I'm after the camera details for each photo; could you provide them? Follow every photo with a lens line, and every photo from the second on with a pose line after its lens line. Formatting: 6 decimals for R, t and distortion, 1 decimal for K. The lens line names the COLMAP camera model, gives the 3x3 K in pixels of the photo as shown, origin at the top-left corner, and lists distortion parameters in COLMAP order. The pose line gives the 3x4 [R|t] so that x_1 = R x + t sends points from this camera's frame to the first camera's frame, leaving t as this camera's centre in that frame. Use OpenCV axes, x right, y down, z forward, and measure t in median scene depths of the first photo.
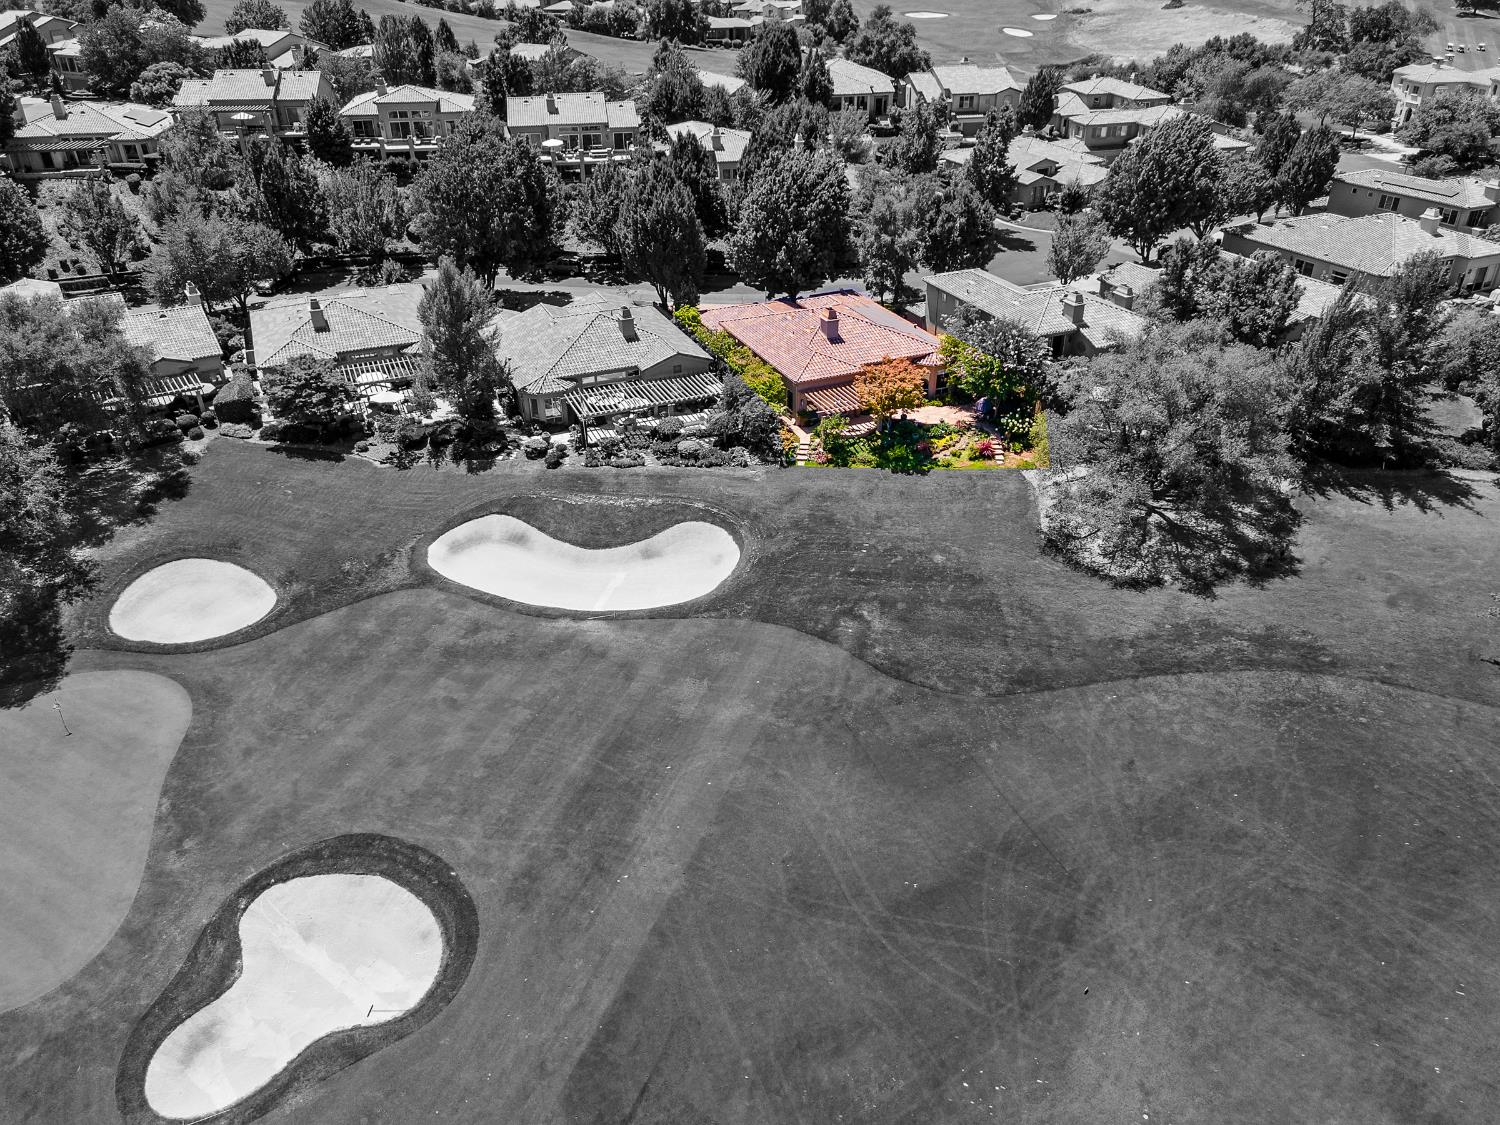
lens RADIAL K [[1113.3, 0, 750.0], [0, 1113.3, 562.5], [0, 0, 1]] dist [0.045231, 0.007512]
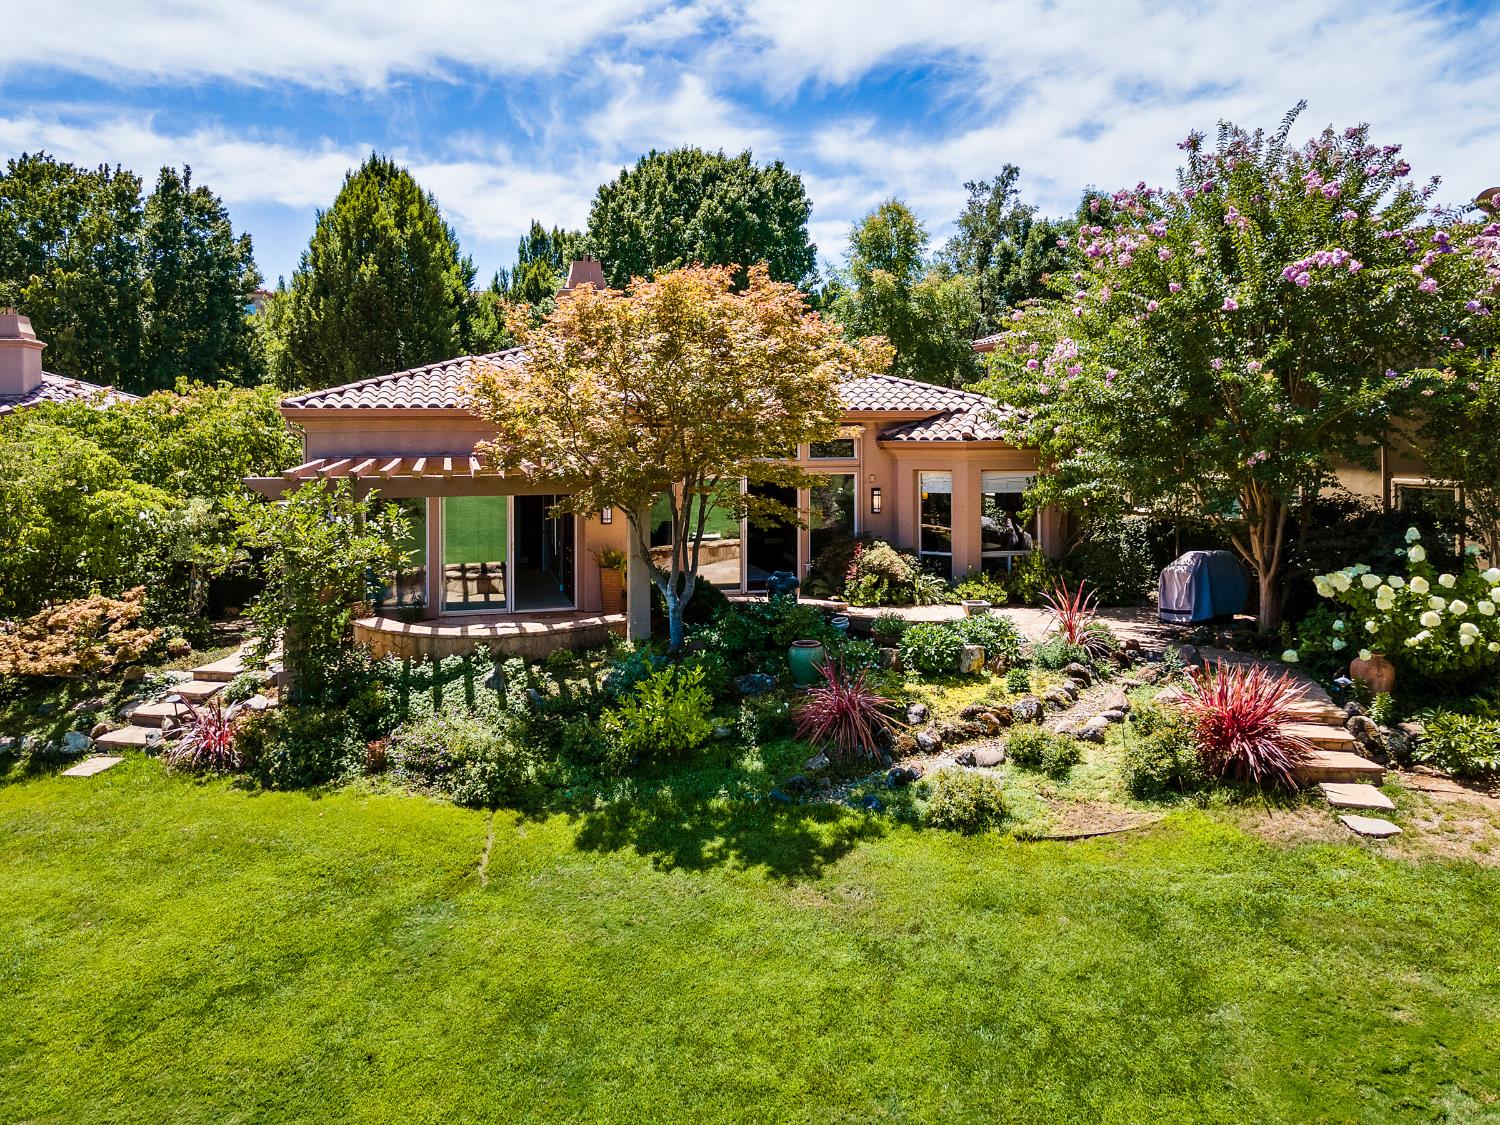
lens RADIAL K [[1126.9, 0, 750.1], [0, 1126.9, 438.6], [0, 0, 1]] dist [0.034753, -0.009688]
pose [[0.986511, 0.003189, -0.163665, 0.170960], [-0.085529, 0.862530, -0.498725, -0.054247], [0.139575, 0.505996, 0.851168, 0.842350]]
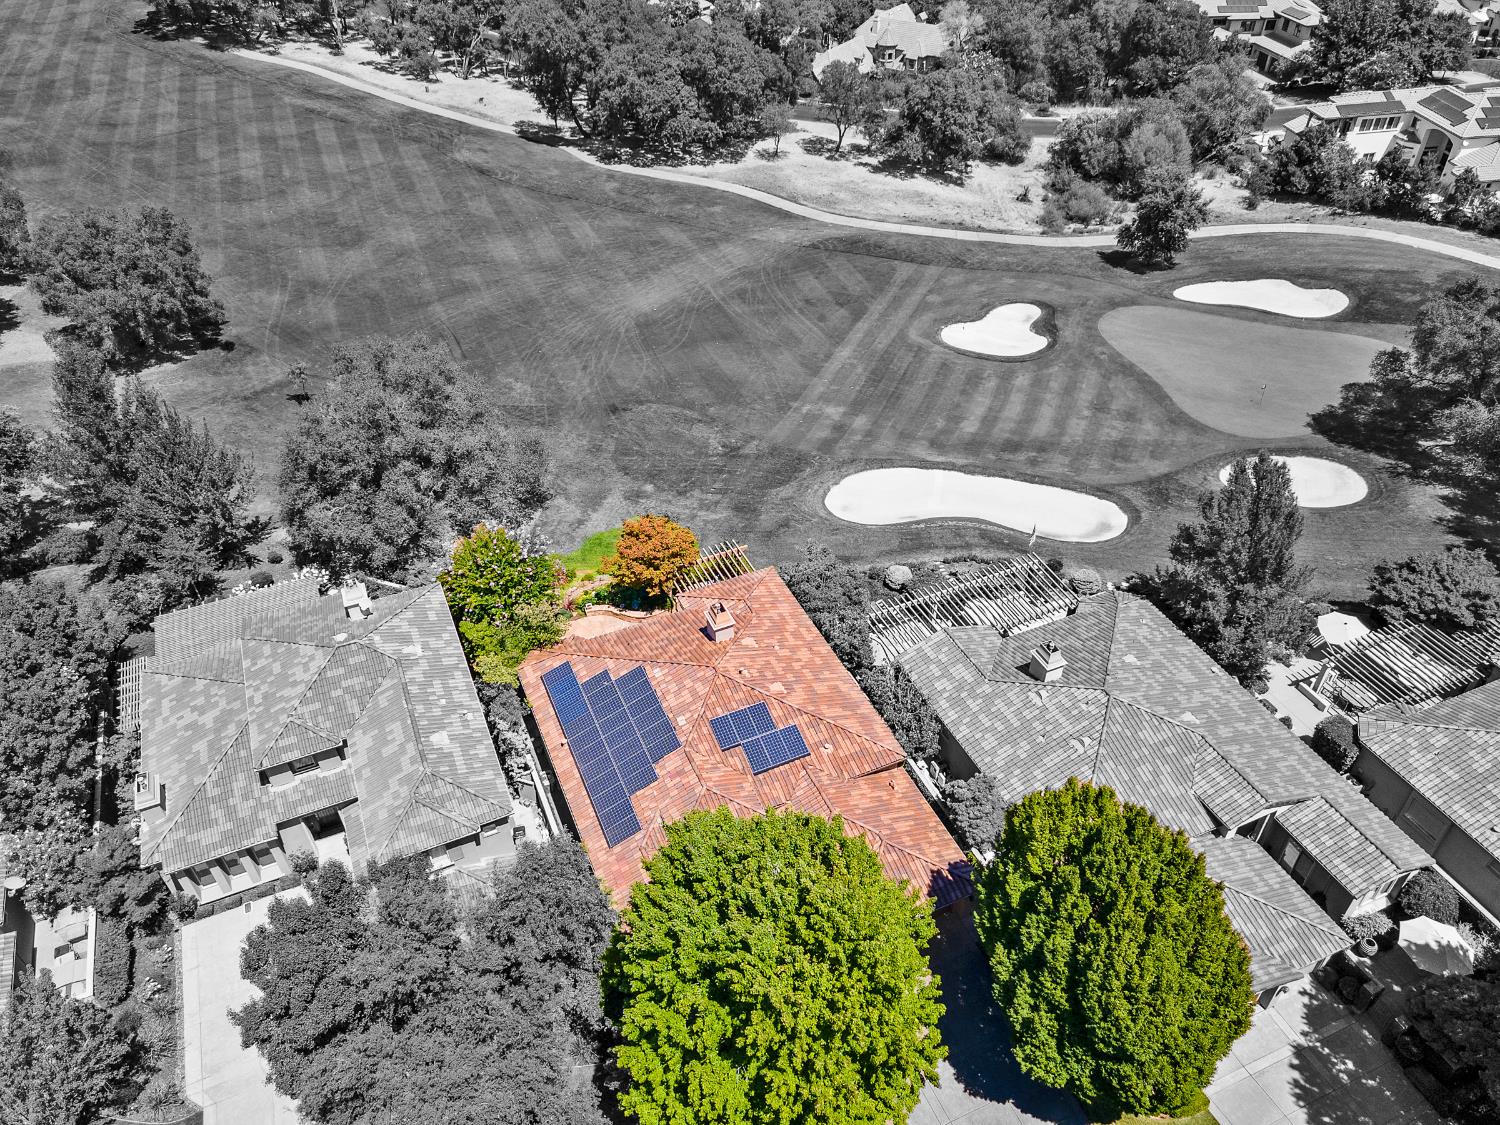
lens RADIAL K [[1113.3, 0, 750.0], [0, 1113.3, 562.5], [0, 0, 1]] dist [0.045231, 0.007512]
pose [[-0.999020, 0.033277, -0.029178, 0.086904], [-0.016959, 0.321122, 0.946886, -0.895795], [0.040879, 0.946453, -0.320243, 1.255444]]
